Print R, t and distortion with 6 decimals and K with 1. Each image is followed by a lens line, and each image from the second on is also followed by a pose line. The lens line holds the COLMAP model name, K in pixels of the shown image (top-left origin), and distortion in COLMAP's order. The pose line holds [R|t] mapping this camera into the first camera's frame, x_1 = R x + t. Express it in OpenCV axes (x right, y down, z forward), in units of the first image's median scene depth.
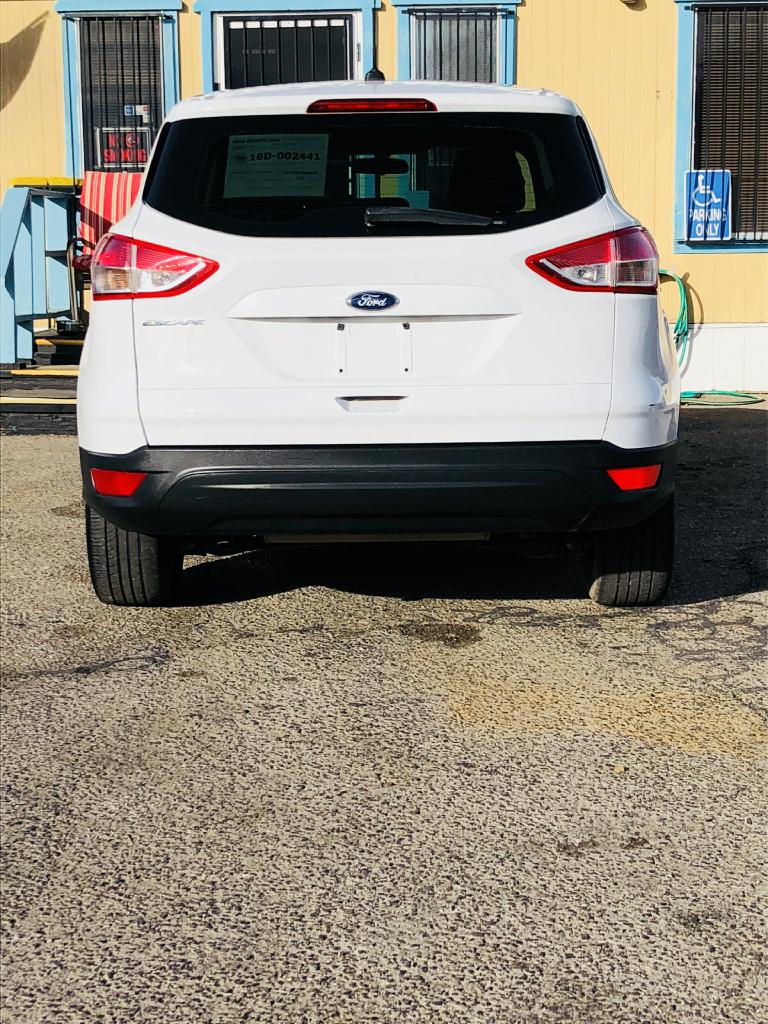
lens RADIAL K [[1960.2, 0, 386.2], [0, 1960.2, 507.1], [0, 0, 1]] dist [0.025483, 0.000000]
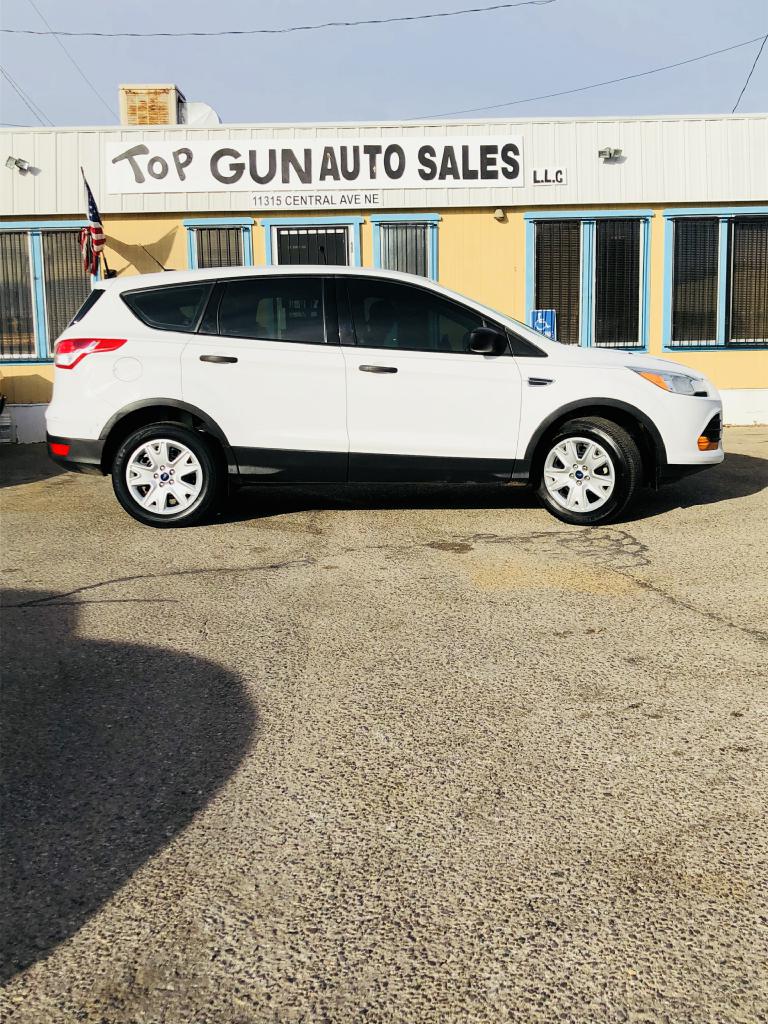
lens RADIAL K [[1132.7, 0, 389.6], [0, 1132.7, 509.7], [0, 0, 1]] dist [0.011523, 0.000000]
pose [[0.998098, -0.019920, 0.058344, -0.096527], [0.020051, 0.999798, -0.001657, 0.028948], [-0.058299, 0.002824, 0.998295, -0.102397]]
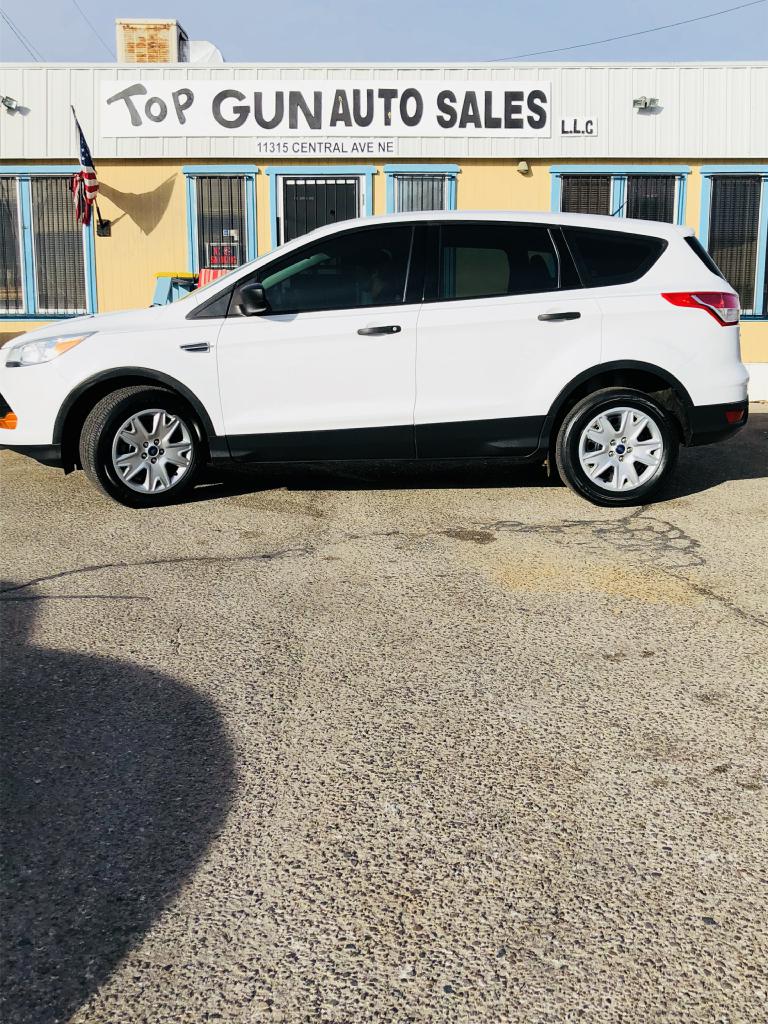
lens RADIAL K [[1132.7, 0, 374.5], [0, 1132.7, 522.5], [0, 0, 1]] dist [0.011523, 0.000000]
pose [[0.999156, 0.000937, 0.041064, -0.094104], [-0.002491, 0.999282, 0.037803, 0.016863], [-0.040999, -0.037874, 0.998441, 0.041598]]
